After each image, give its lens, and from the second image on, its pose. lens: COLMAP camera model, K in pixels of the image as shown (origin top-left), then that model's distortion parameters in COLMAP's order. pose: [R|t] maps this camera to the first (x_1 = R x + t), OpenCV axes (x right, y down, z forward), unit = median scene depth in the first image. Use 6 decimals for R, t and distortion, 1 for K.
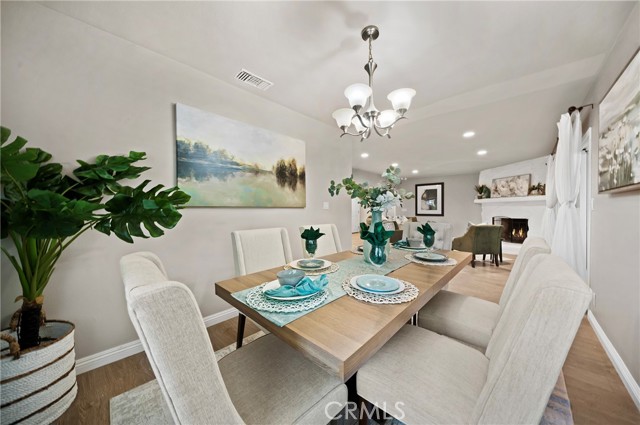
lens RADIAL K [[220.5, 0, 319.5], [0, 220.5, 216.7], [0, 0, 1]] dist [-0.000518, -0.000006]
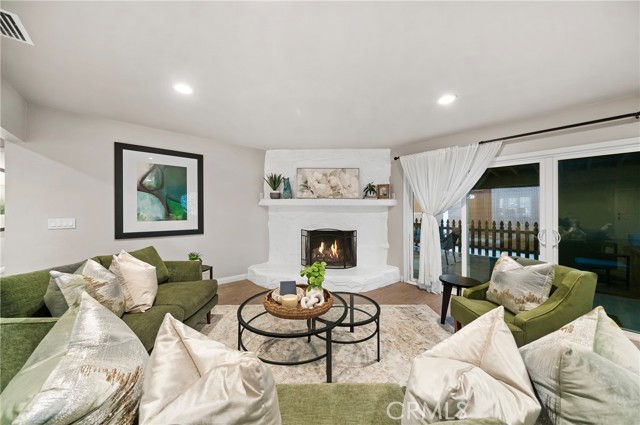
lens RADIAL K [[221.8, 0, 319.3], [0, 221.8, 209.3], [0, 0, 1]] dist [-0.000992, 0.000103]
pose [[0.078678, 0.002232, 0.996898, 0.173778], [0.029497, 0.999554, -0.004566, -0.047870], [-0.996464, 0.029765, 0.078577, 0.856684]]
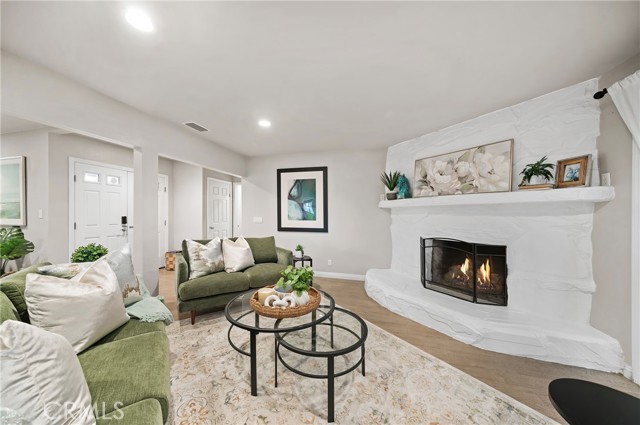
lens RADIAL K [[220.5, 0, 319.5], [0, 220.5, 216.7], [0, 0, 1]] dist [-0.000518, -0.000006]
pose [[0.870598, 0.002736, 0.491988, 0.341649], [0.009231, 0.999718, -0.021896, -0.032452], [-0.491909, 0.023604, 0.870327, 0.651782]]
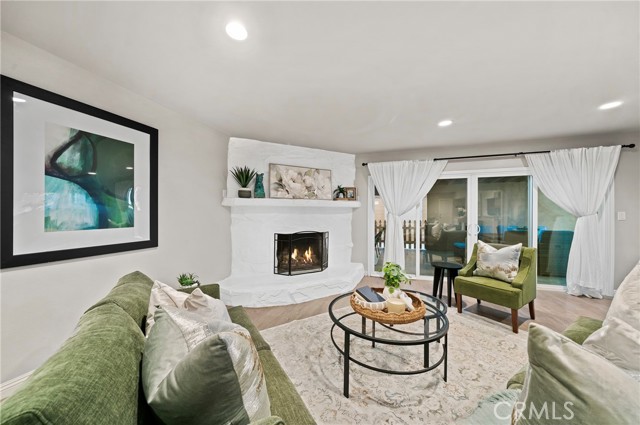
lens RADIAL K [[226.0, 0, 320.0], [0, 226.0, 212.5], [0, 0, 1]] dist [0.000198, 0.000045]
pose [[-0.437371, 0.001422, 0.899280, 0.235401], [0.030218, 0.999457, 0.013117, -0.051505], [-0.898773, 0.032912, -0.437176, 1.084984]]
